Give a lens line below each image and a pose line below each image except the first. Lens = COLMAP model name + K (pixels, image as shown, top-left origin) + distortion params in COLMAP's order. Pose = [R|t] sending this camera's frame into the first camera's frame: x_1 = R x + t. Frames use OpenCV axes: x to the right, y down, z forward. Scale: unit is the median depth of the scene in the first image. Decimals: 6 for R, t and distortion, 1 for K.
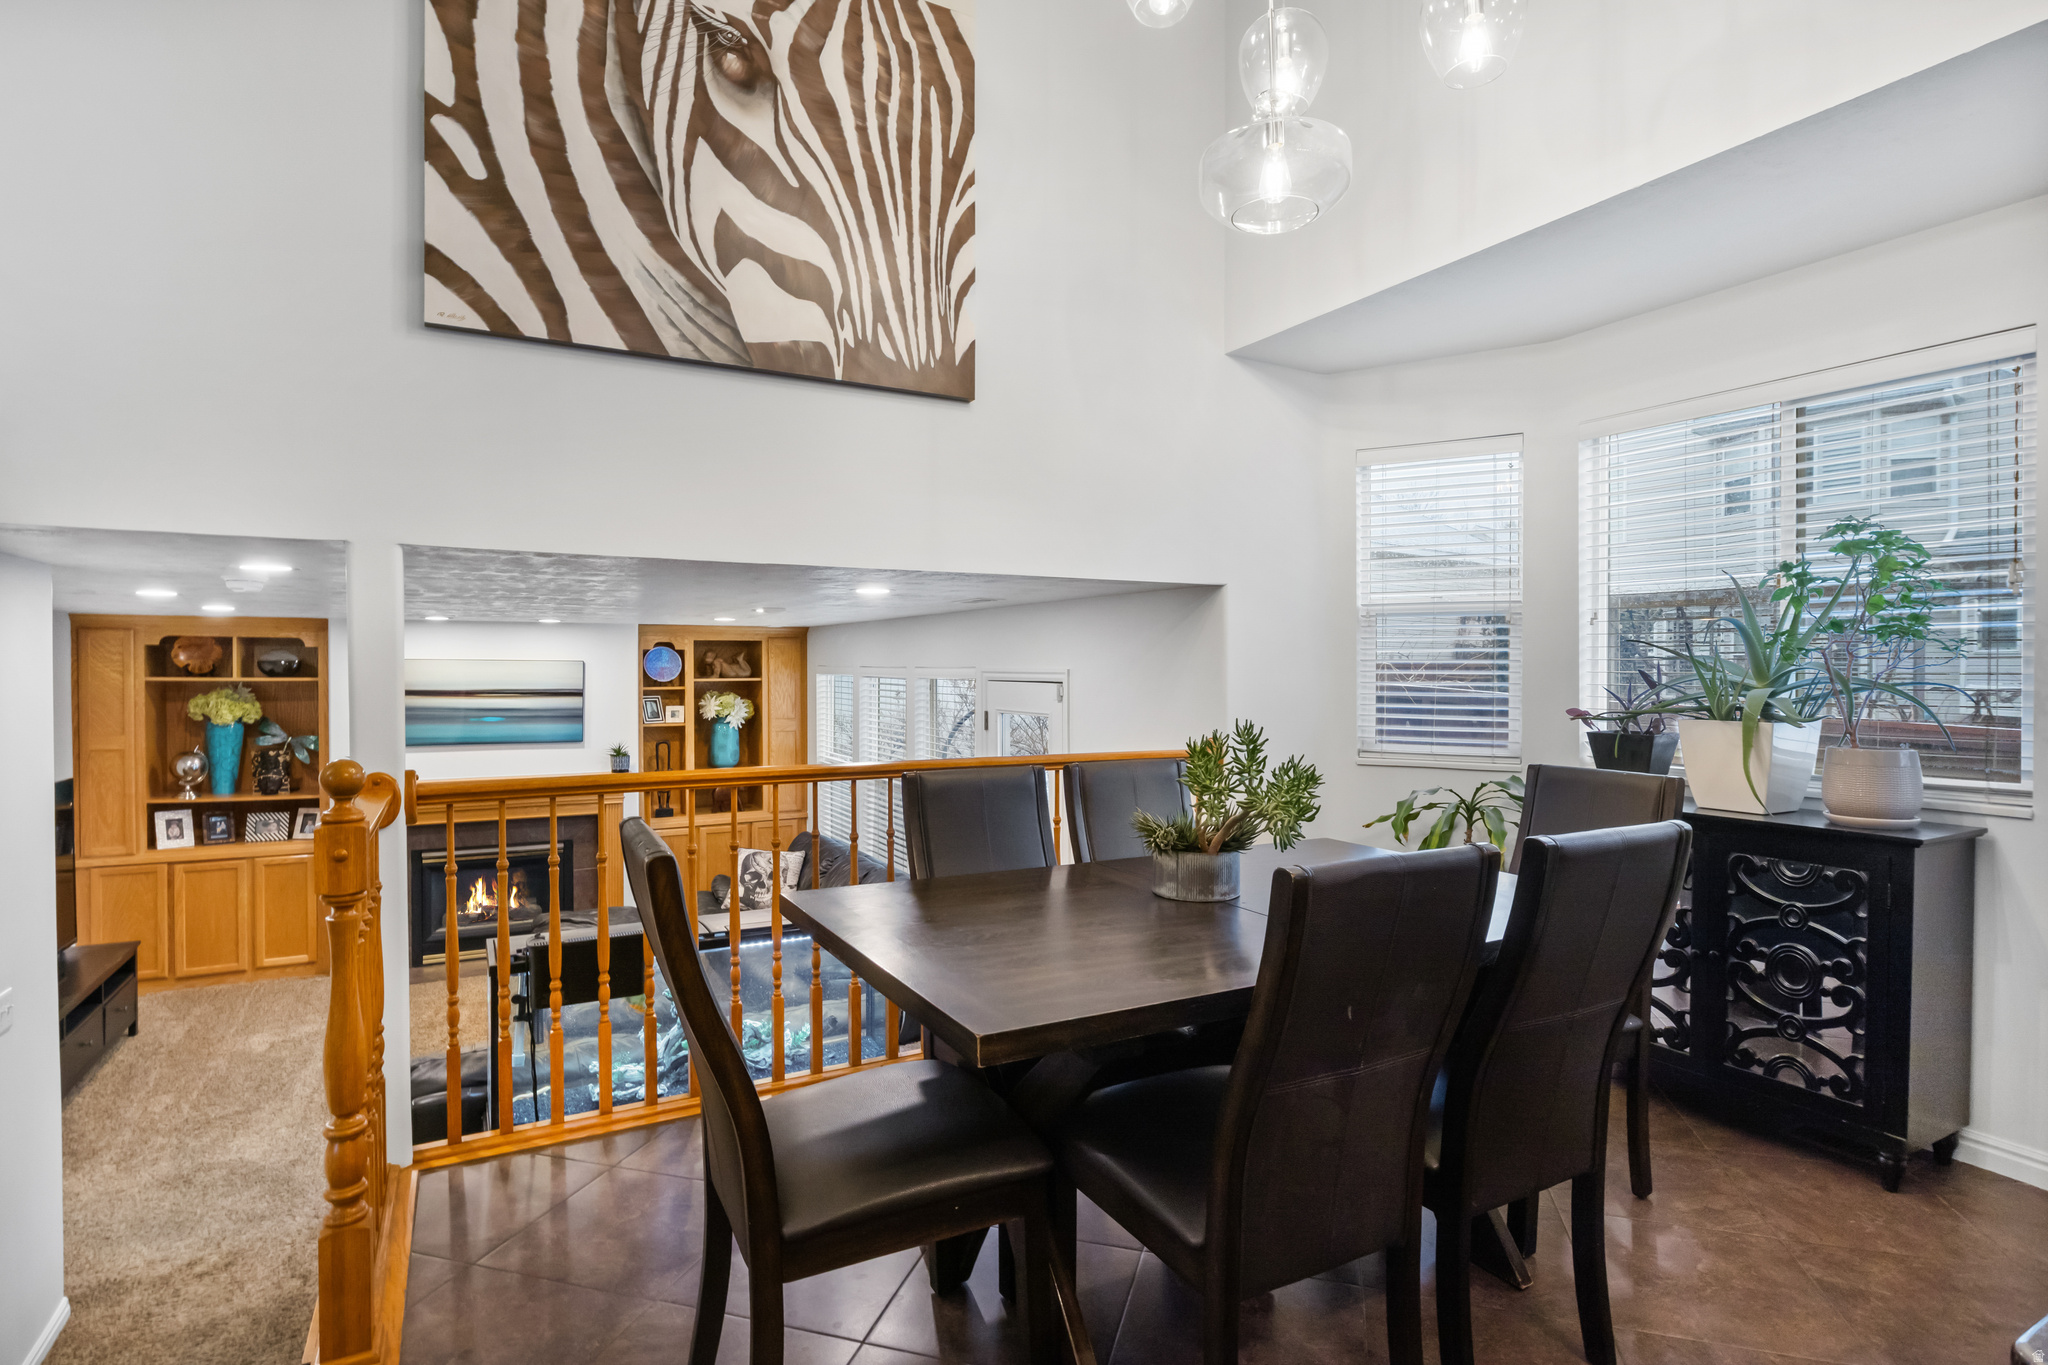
lens RADIAL K [[1028.2, 0, 1029.8], [0, 1028.2, 684.0], [0, 0, 1]] dist [-0.001414, -0.006241]
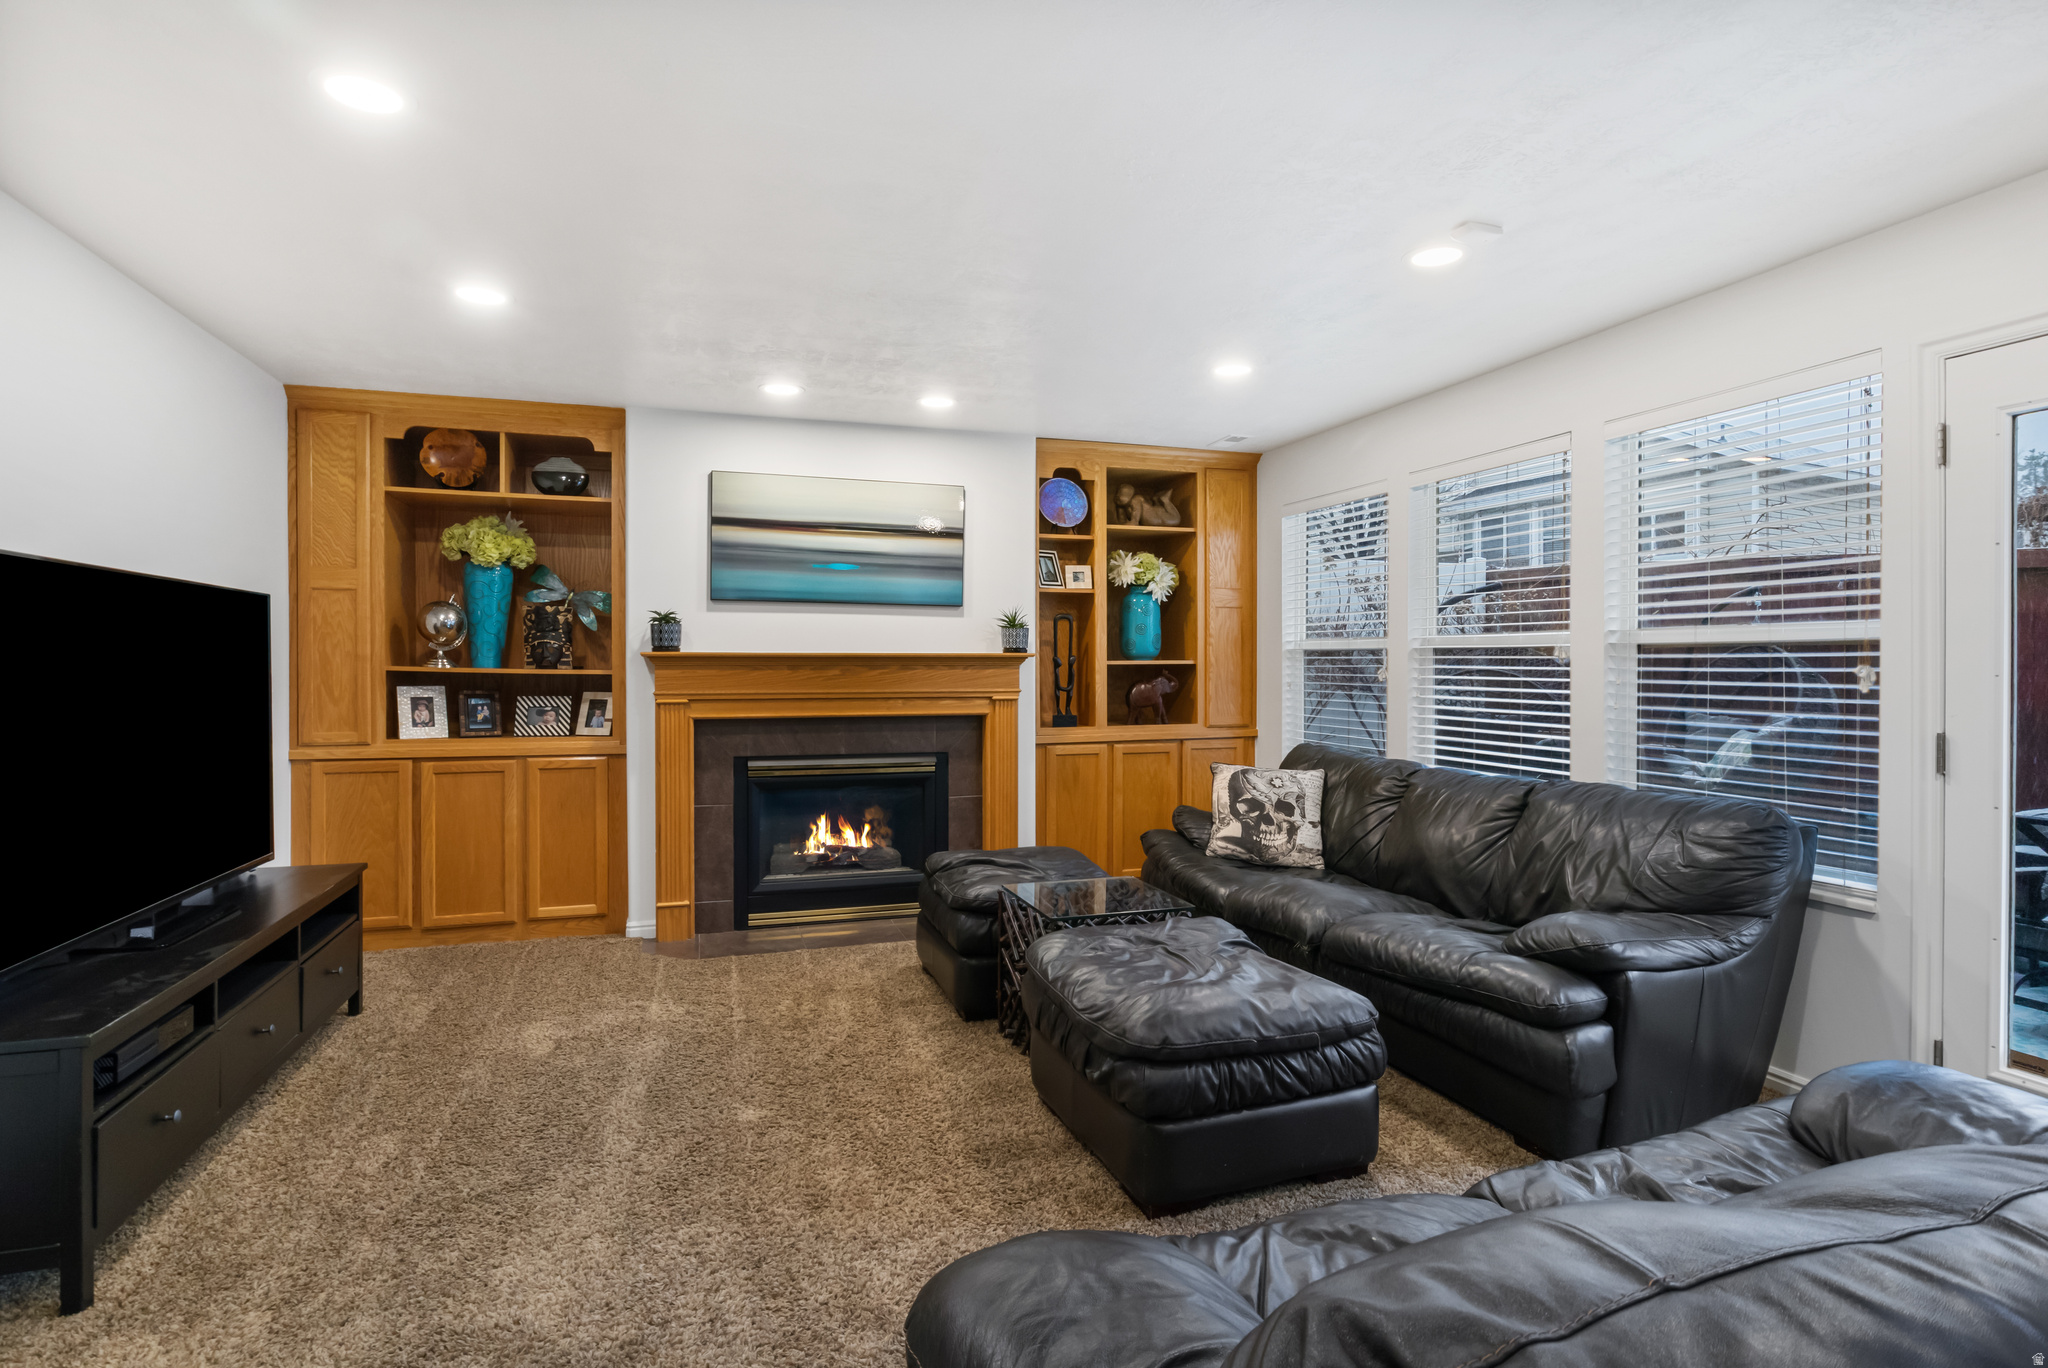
lens RADIAL K [[1028.2, 0, 1022.0], [0, 1028.2, 679.6], [0, 0, 1]] dist [-0.001414, -0.006241]
pose [[0.982892, -0.000050, -0.184181, -0.321756], [-0.001041, 0.999982, -0.005827, 0.127135], [0.184178, 0.005919, 0.982875, 0.407752]]
